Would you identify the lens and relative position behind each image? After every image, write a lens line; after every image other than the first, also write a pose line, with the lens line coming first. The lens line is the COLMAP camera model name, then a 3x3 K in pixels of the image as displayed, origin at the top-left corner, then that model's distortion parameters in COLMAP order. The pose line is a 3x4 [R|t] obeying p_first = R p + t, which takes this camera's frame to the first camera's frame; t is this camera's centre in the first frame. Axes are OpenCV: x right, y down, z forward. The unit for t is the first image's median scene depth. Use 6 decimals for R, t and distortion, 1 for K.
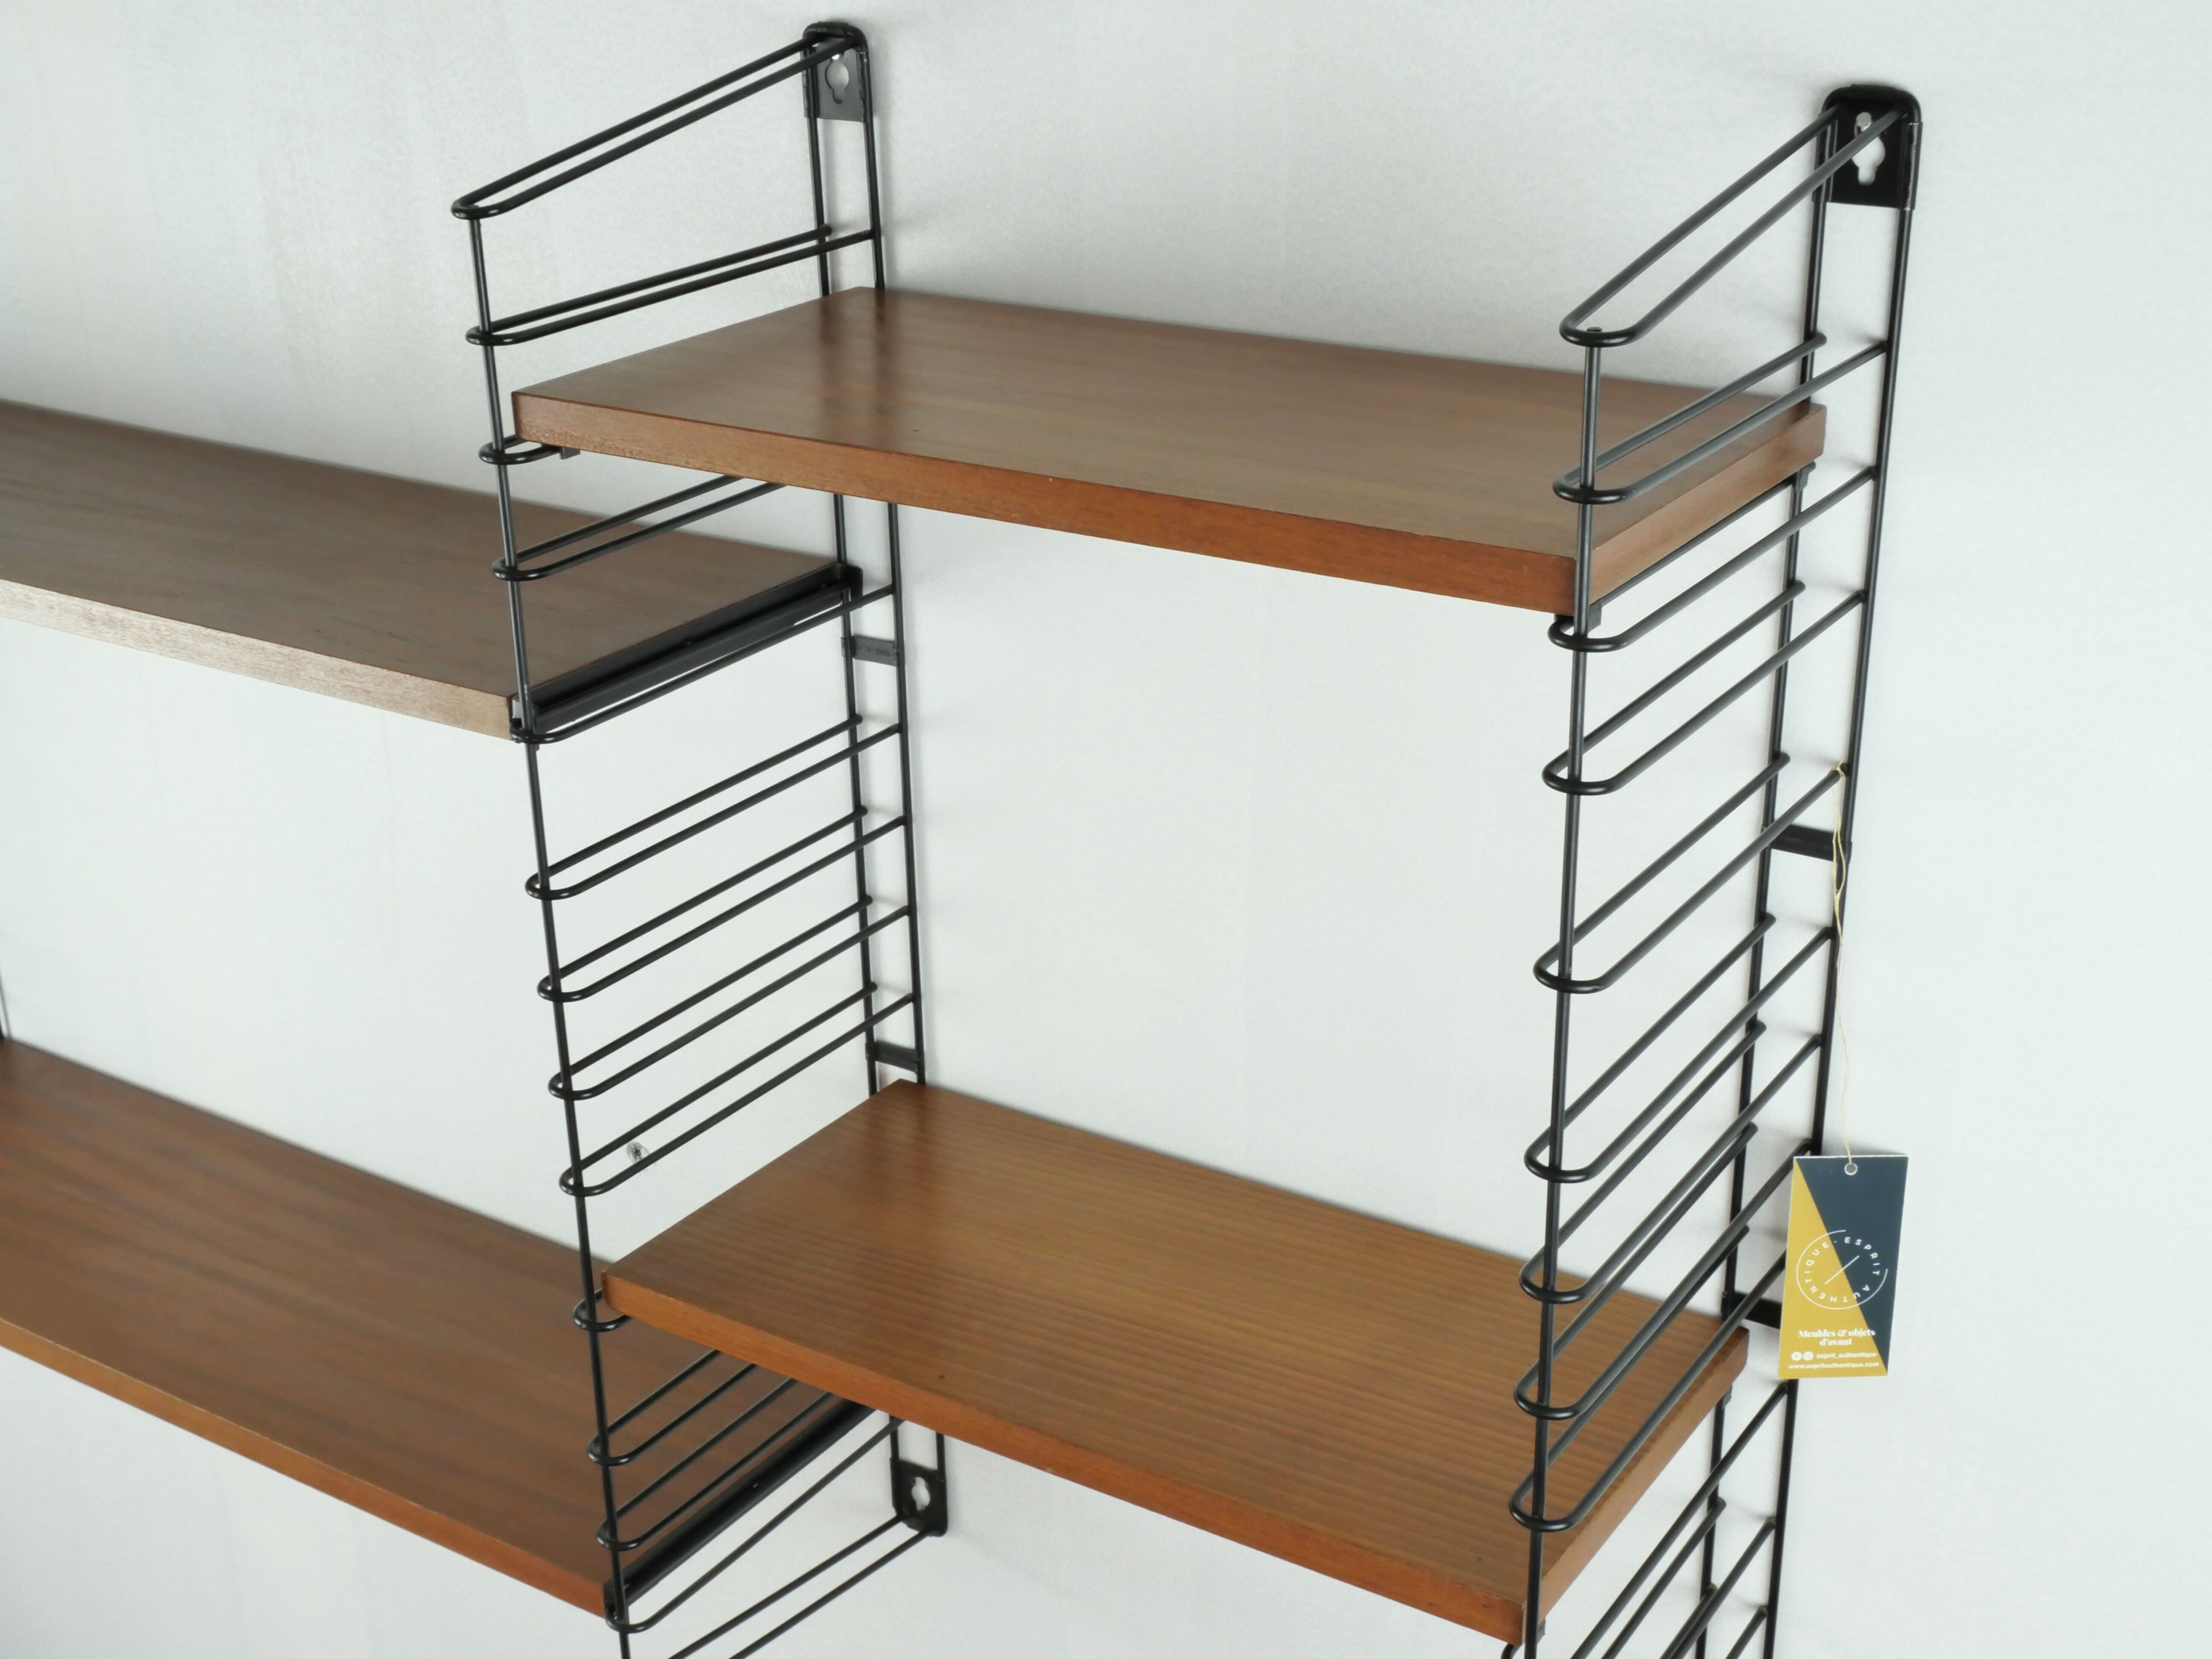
lens RADIAL K [[2823.6, 0, 1103.0], [0, 2823.6, 868.0], [0, 0, 1]] dist [-0.001270, 0.026127]
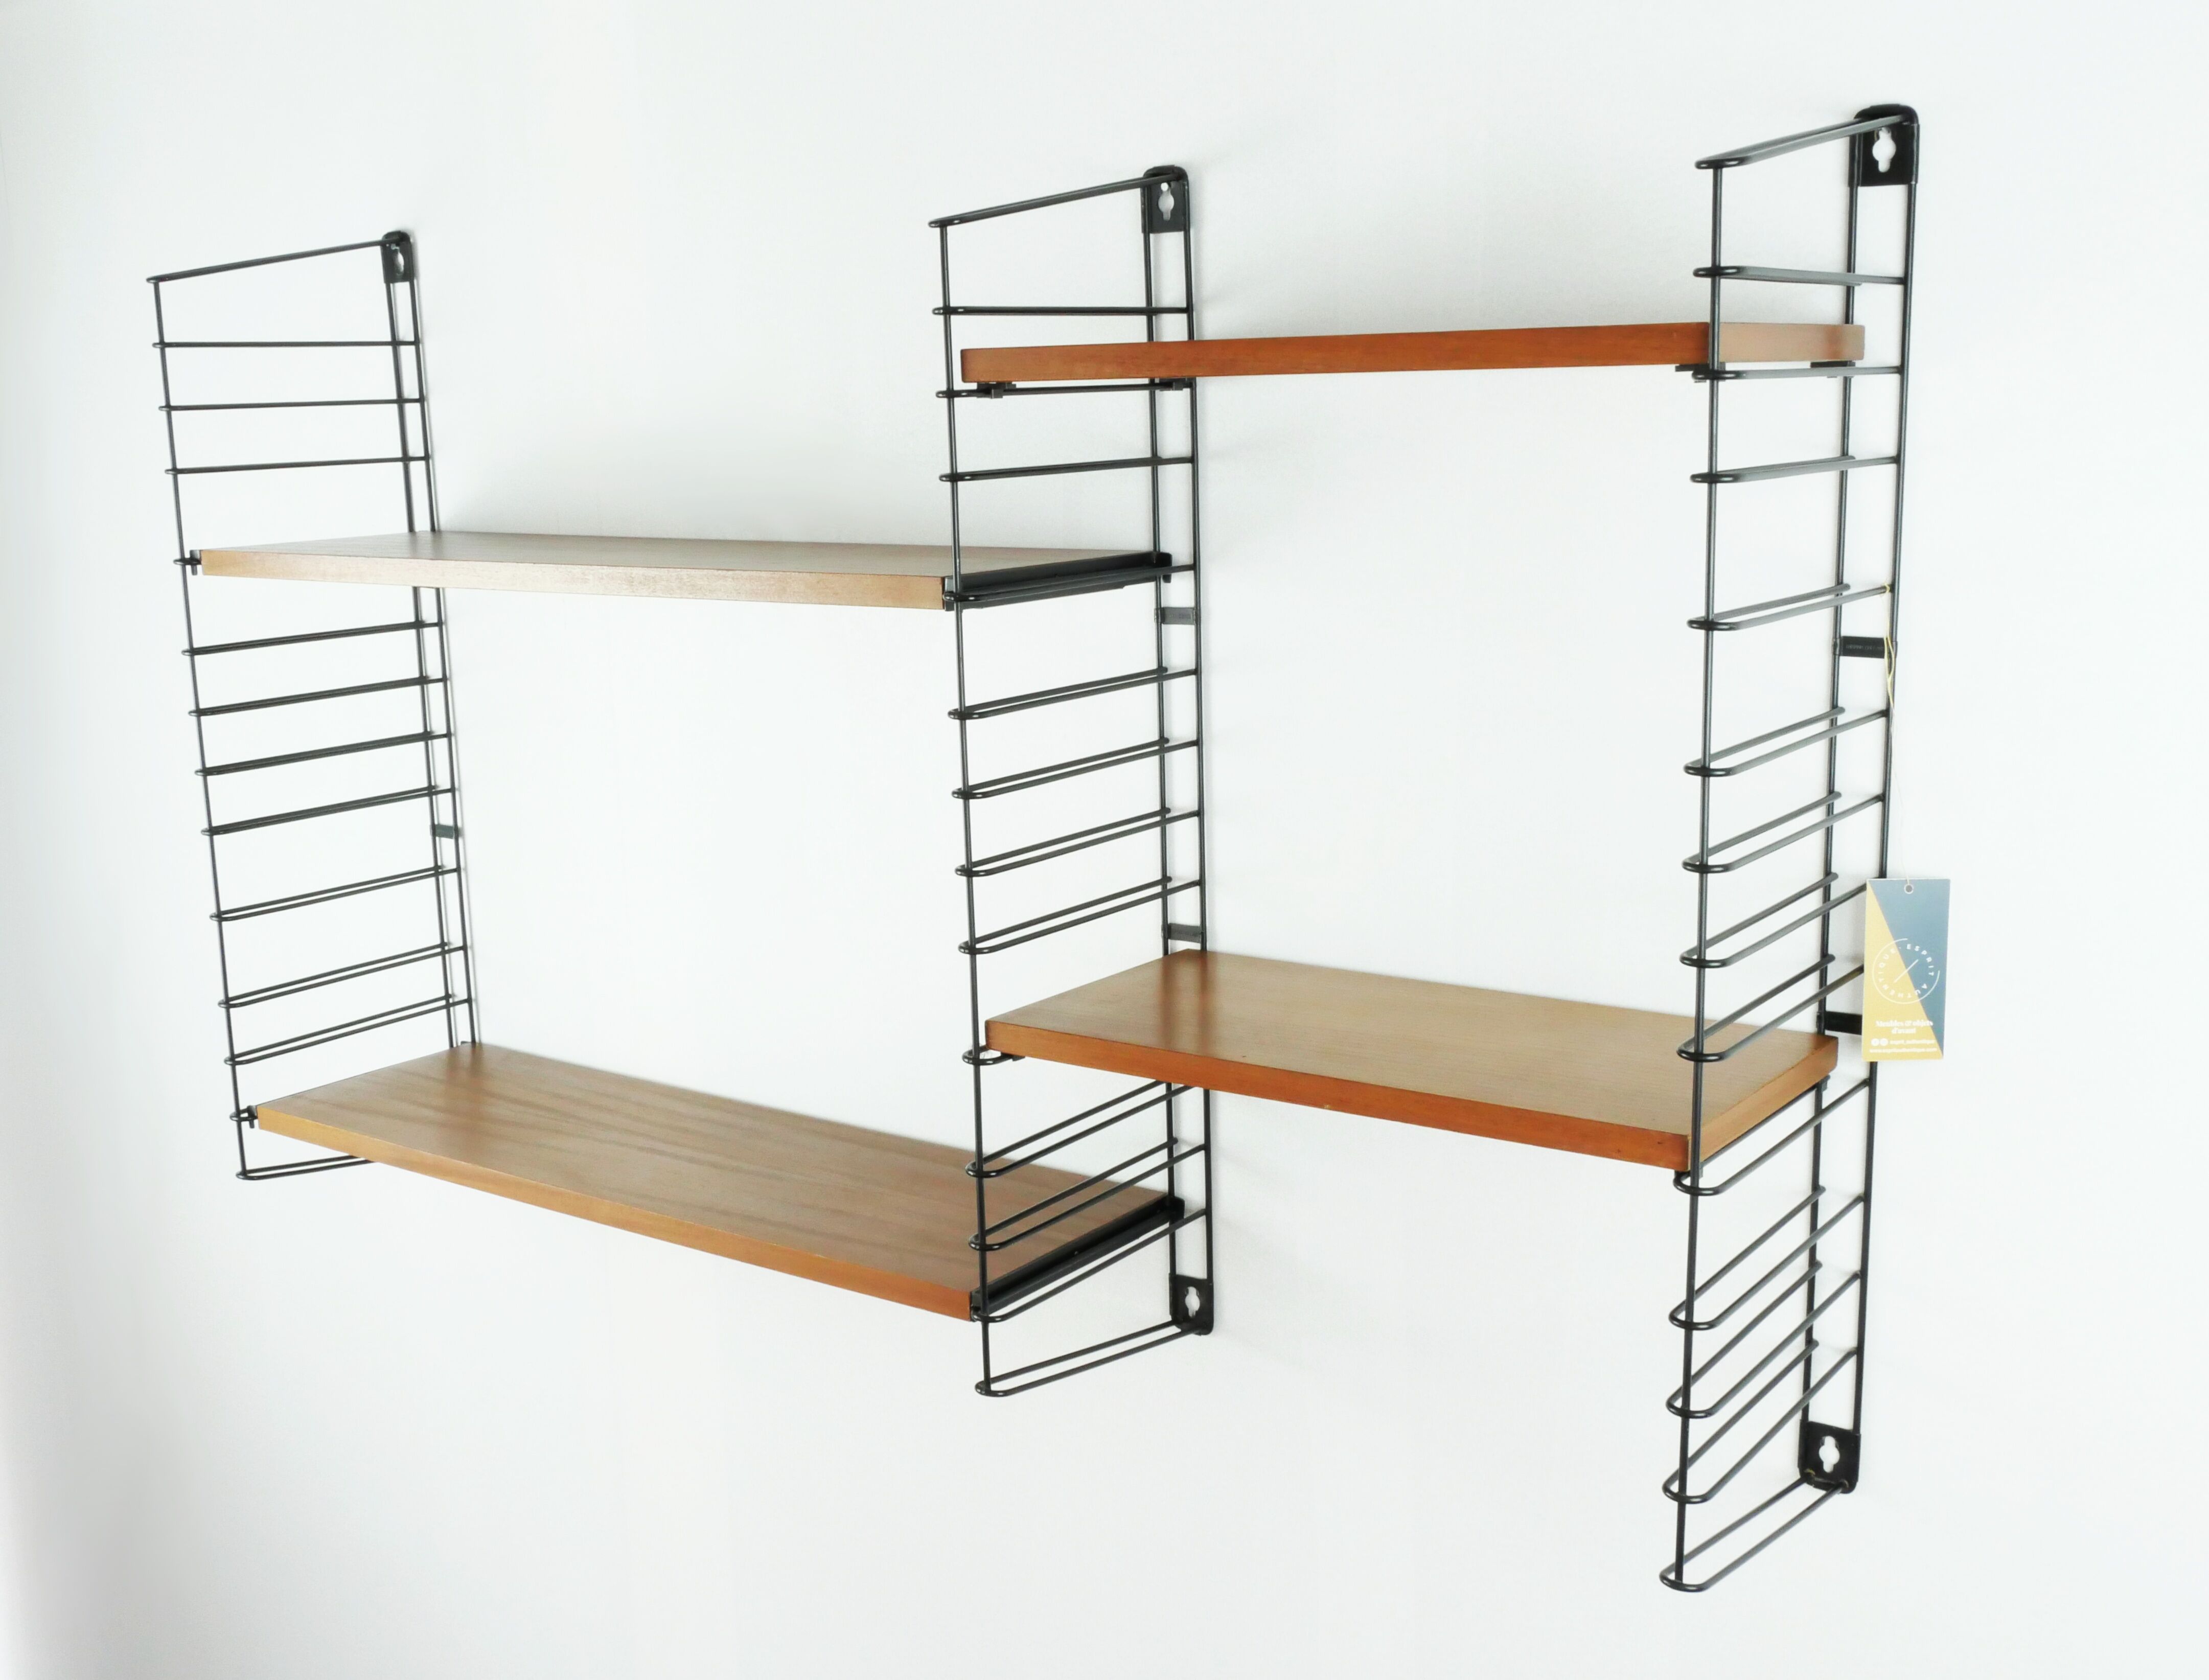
lens RADIAL K [[2384.5, 0, 1119.5], [0, 2384.5, 881.8], [0, 0, 1]] dist [-0.007630, -0.023990]
pose [[0.999153, 0.002570, -0.041077, -0.066252], [-0.010662, 0.980140, -0.198020, 0.309385], [0.039752, 0.198290, 0.979337, -0.141324]]
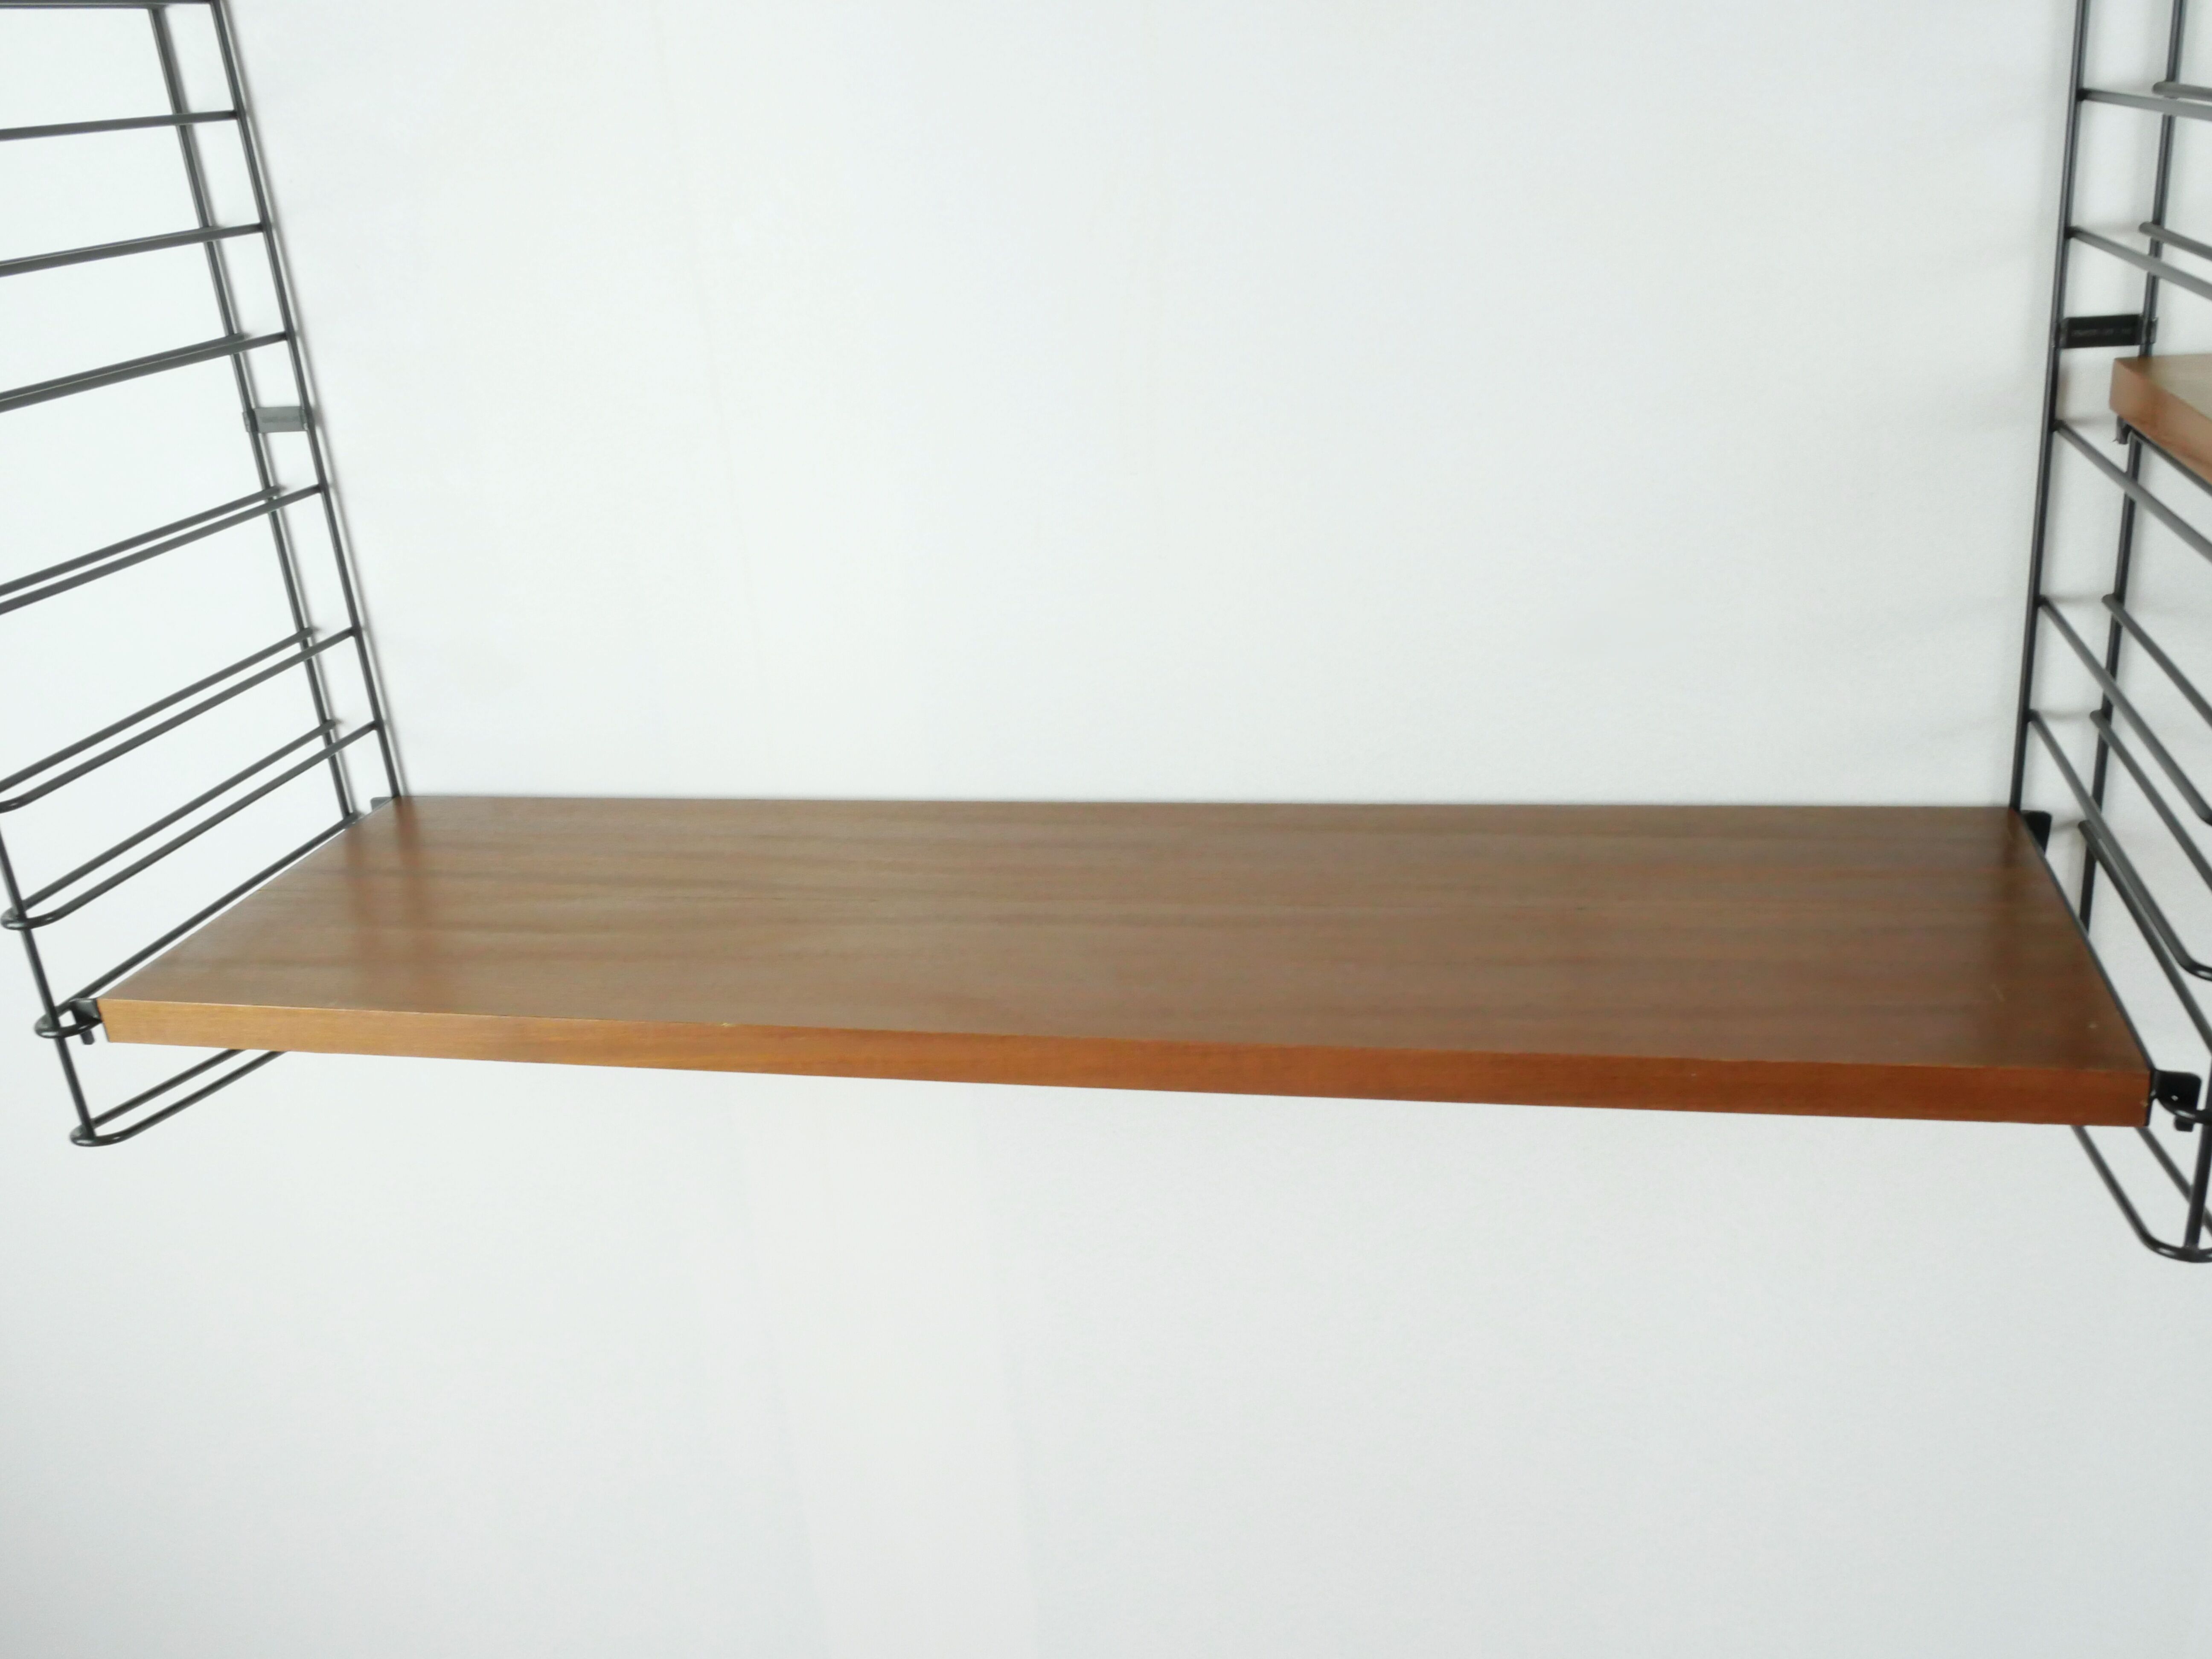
lens RADIAL K [[1949.0, 0, 1098.3], [0, 1949.0, 820.3], [0, 0, 1]] dist [-0.005573, -0.016276]
pose [[0.935646, -0.184604, 0.300813, -0.567744], [0.199332, 0.979753, -0.018741, 0.170927], [-0.291263, 0.077497, 0.953499, 0.696662]]
